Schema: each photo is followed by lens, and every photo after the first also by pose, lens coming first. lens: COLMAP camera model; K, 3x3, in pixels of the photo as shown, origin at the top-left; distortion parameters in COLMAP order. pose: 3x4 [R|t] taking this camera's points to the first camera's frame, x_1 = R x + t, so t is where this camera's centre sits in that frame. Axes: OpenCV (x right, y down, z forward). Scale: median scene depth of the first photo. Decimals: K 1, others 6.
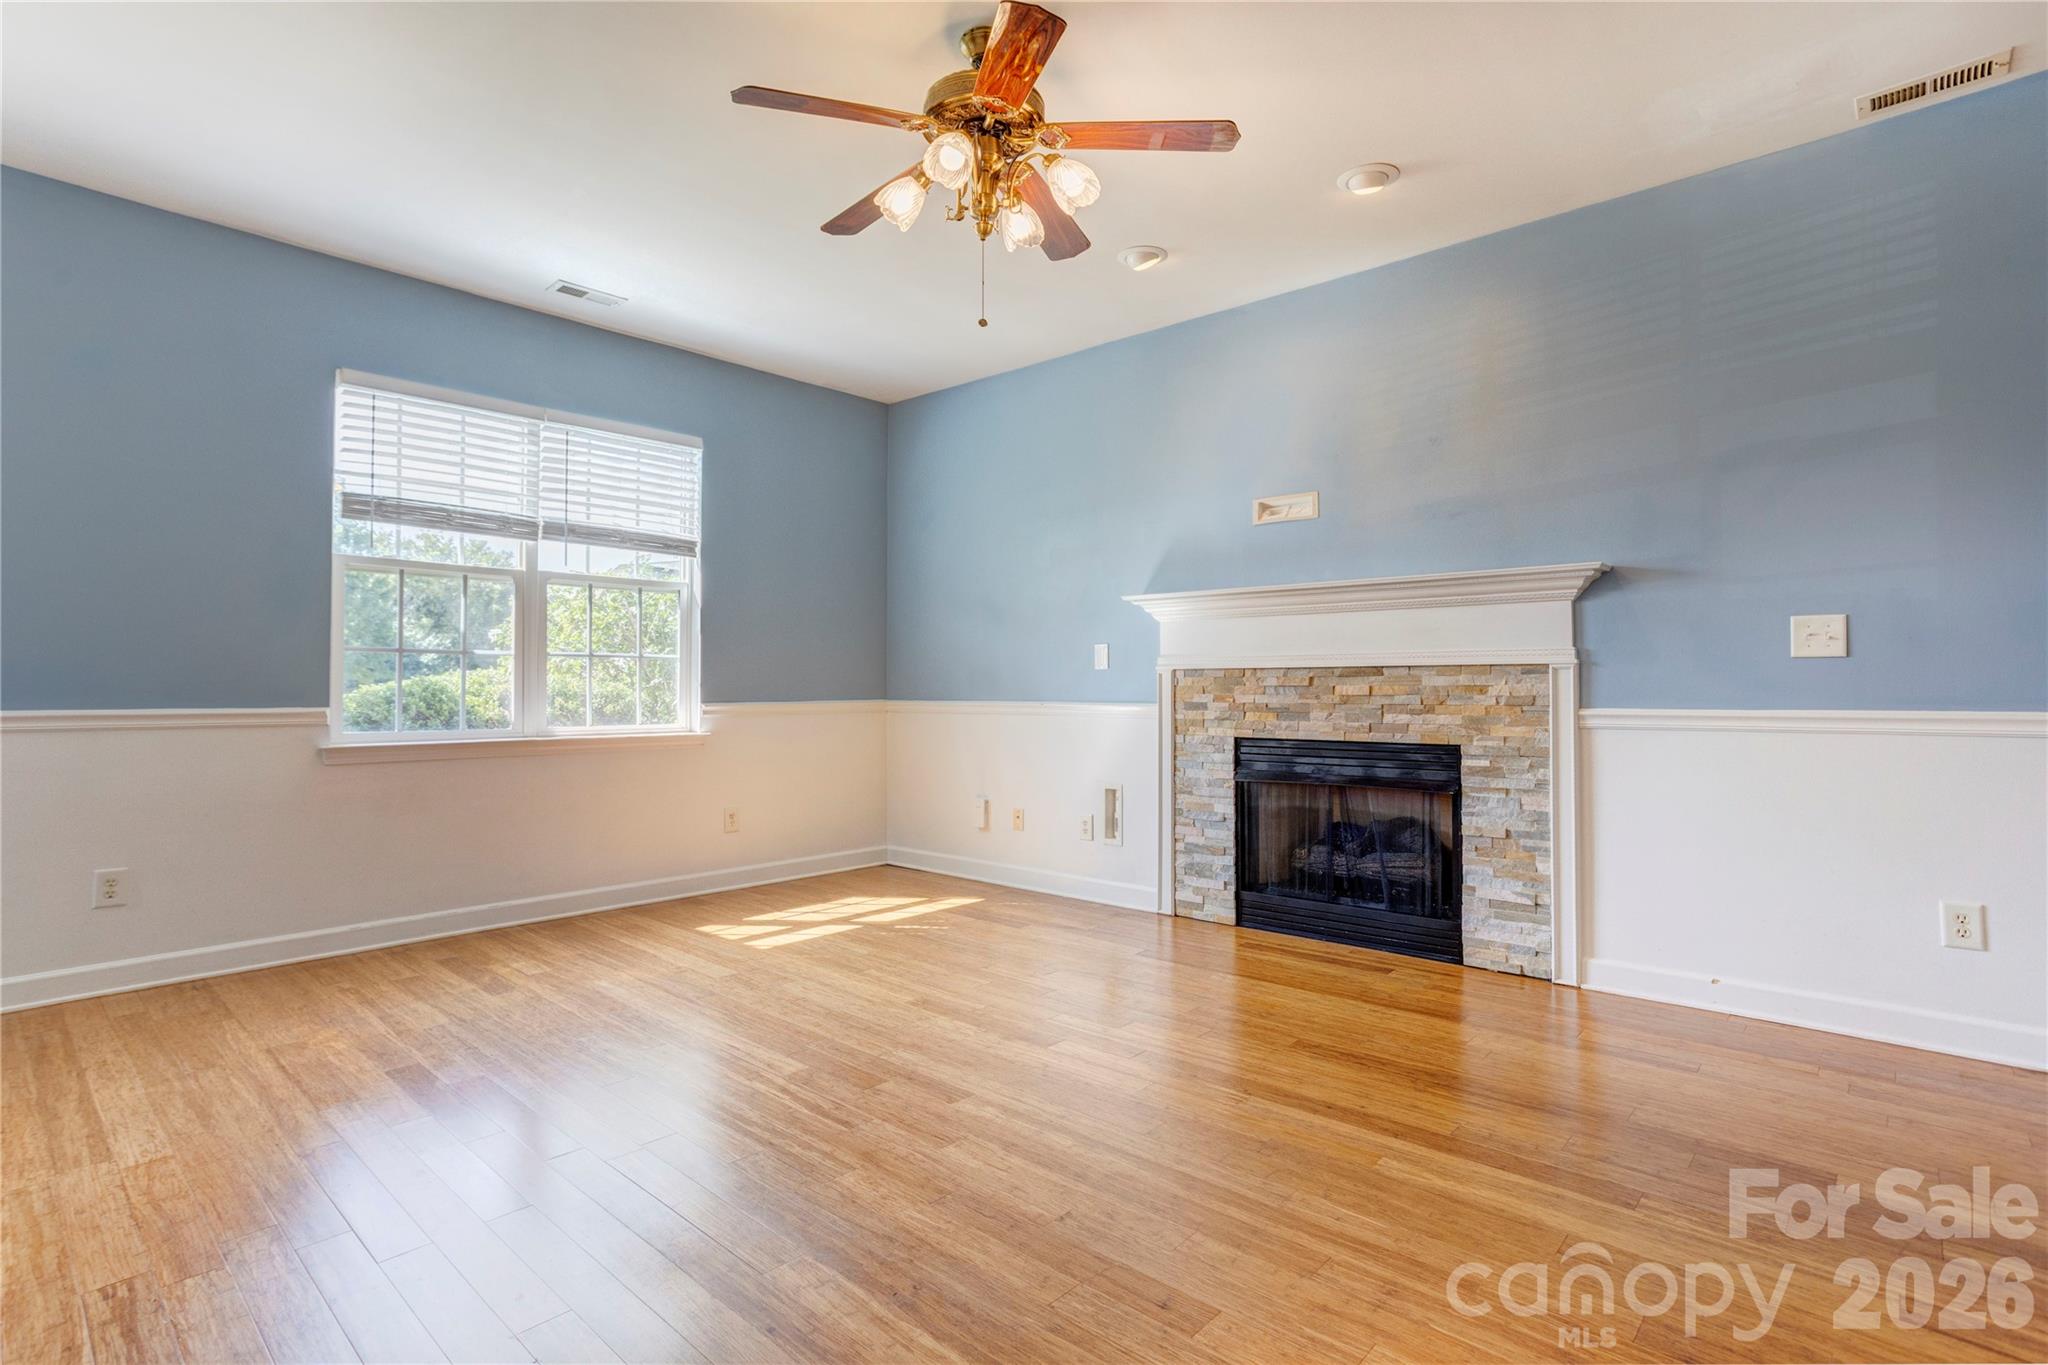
lens RADIAL K [[982.2, 0, 1024.0], [0, 982.2, 682.5], [0, 0, 1]] dist [-0.038527, 0.000058]
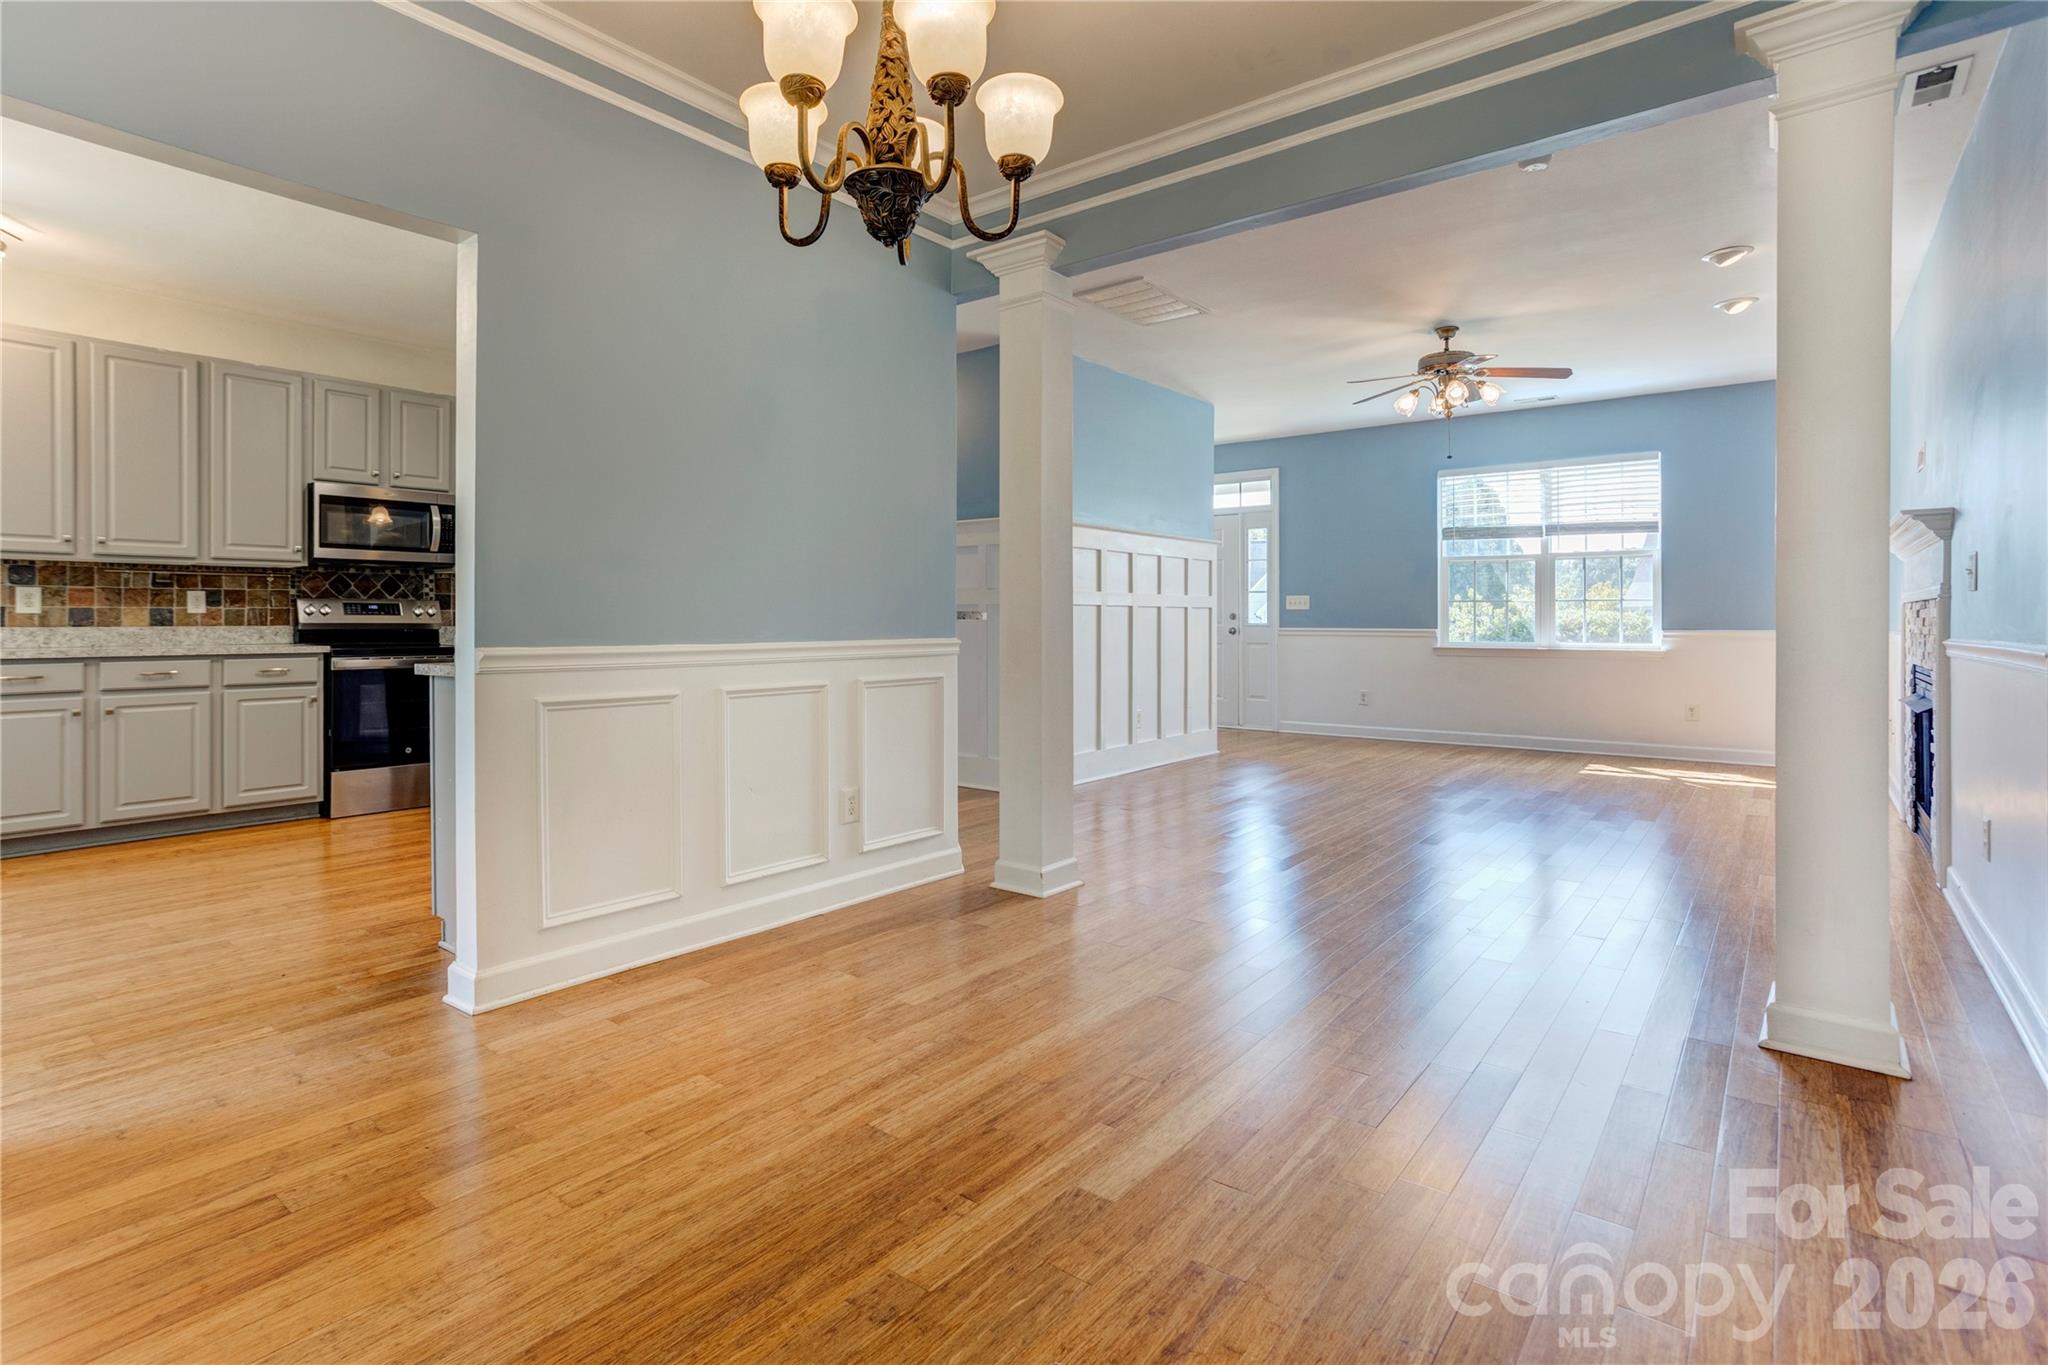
lens RADIAL K [[1009.1, 0, 1017.7], [0, 1009.1, 626.1], [0, 0, 1]] dist [-0.000783, 0.000384]
pose [[0.079147, 0.007149, -0.996837, 1.391029], [0.003629, 0.999966, 0.007460, -0.000311], [0.996856, -0.004208, 0.079118, -0.116179]]
